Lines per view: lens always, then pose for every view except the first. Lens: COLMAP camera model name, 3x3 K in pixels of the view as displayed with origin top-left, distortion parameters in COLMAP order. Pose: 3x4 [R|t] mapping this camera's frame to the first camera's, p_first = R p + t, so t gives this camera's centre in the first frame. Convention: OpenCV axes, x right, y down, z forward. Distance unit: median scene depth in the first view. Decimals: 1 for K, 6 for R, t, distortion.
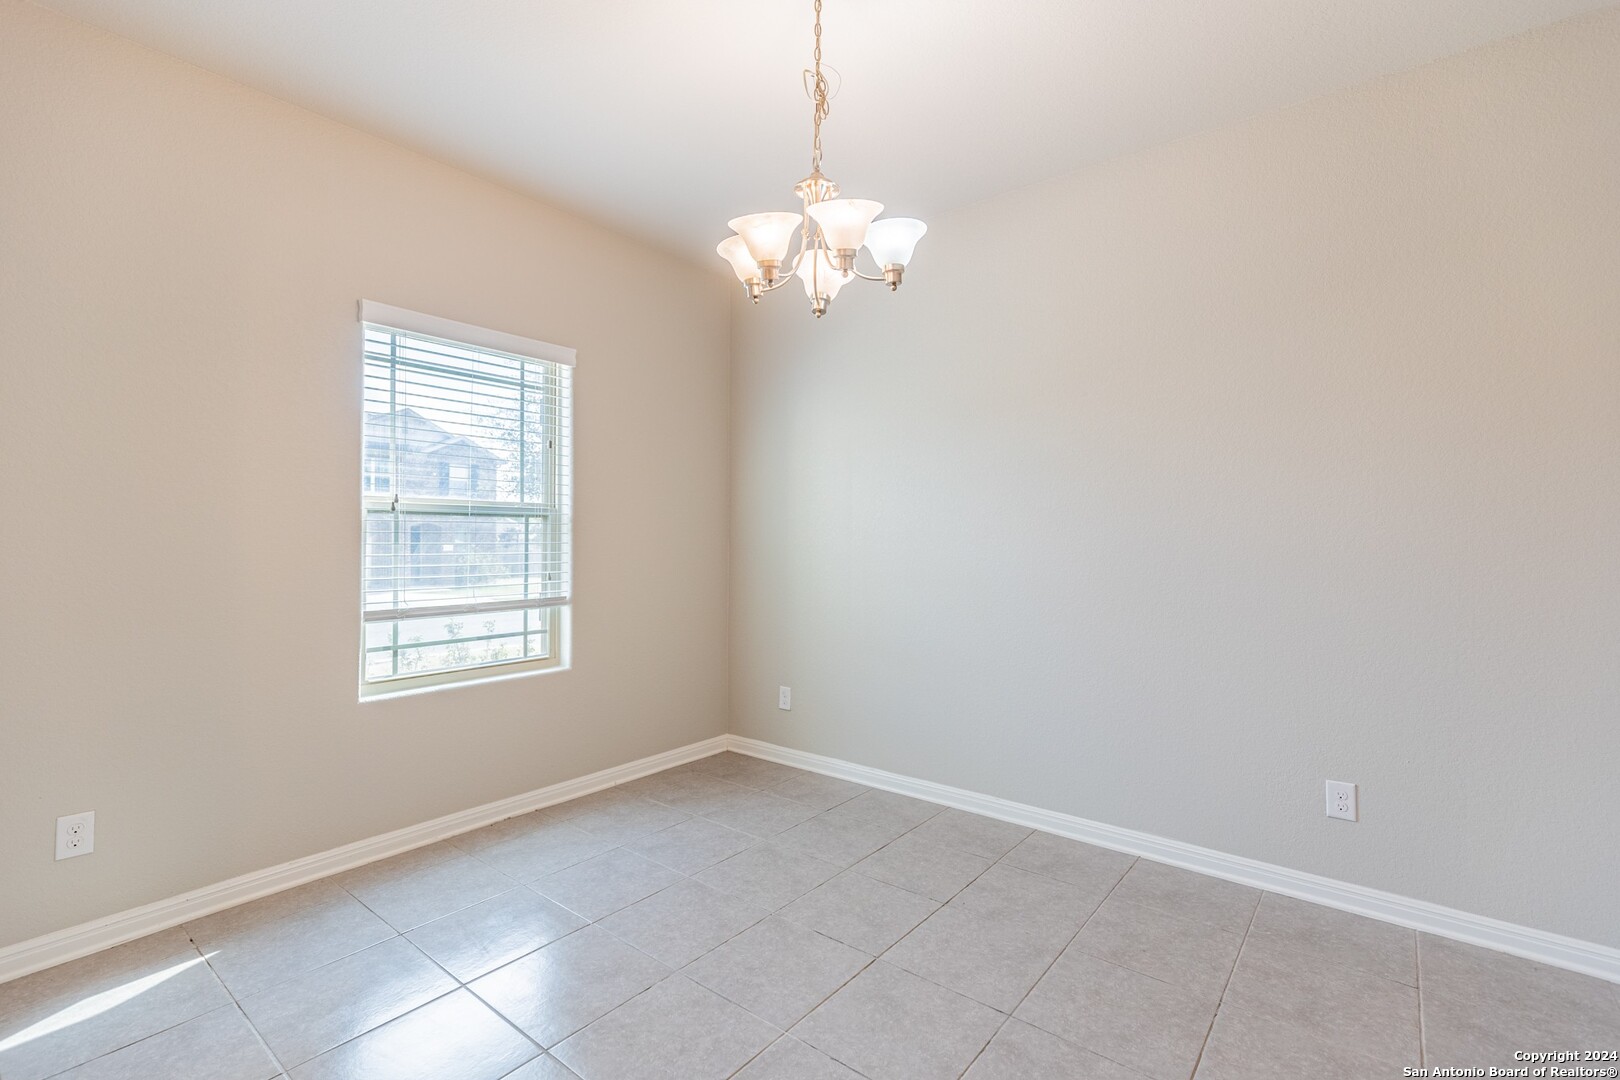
lens RADIAL K [[722.3, 0, 814.0], [0, 722.3, 536.9], [0, 0, 1]] dist [0.002962, 0.000352]
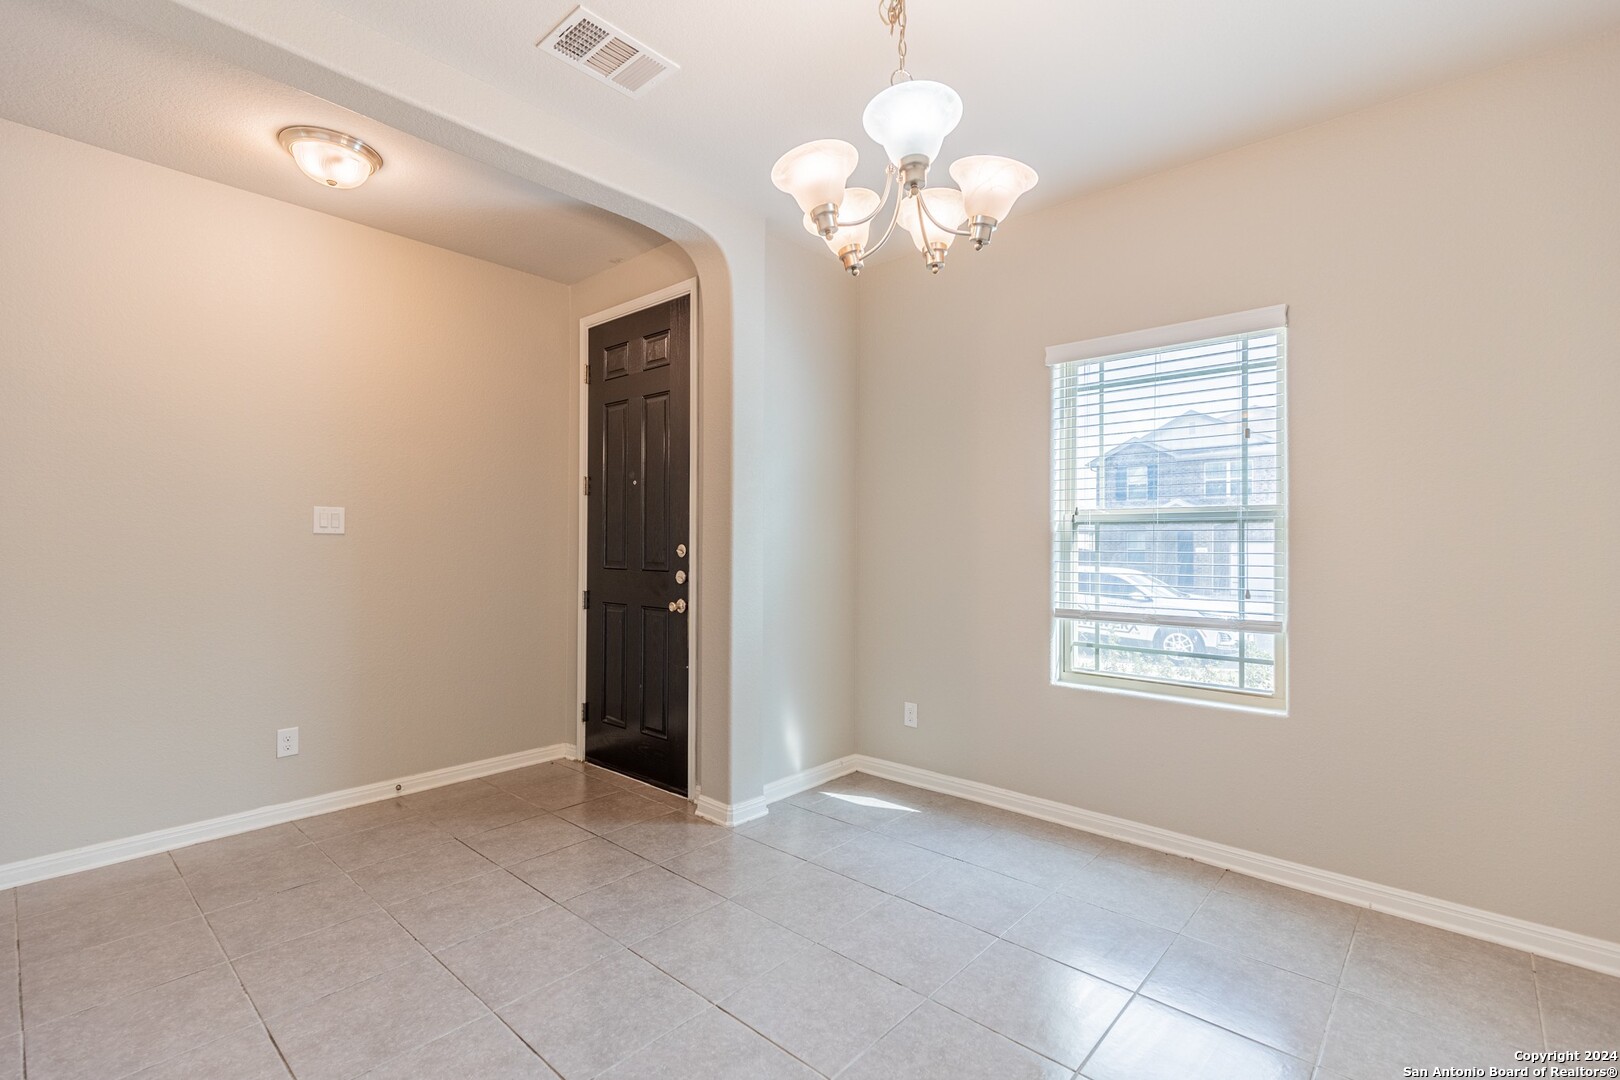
lens RADIAL K [[754.3, 0, 822.0], [0, 754.3, 532.2], [0, 0, 1]] dist [-0.000772, -0.000080]
pose [[-0.081468, -0.014774, -0.996566, 0.596528], [0.002753, 0.999883, -0.015049, -0.004374], [0.996672, -0.003970, -0.081418, 0.667389]]
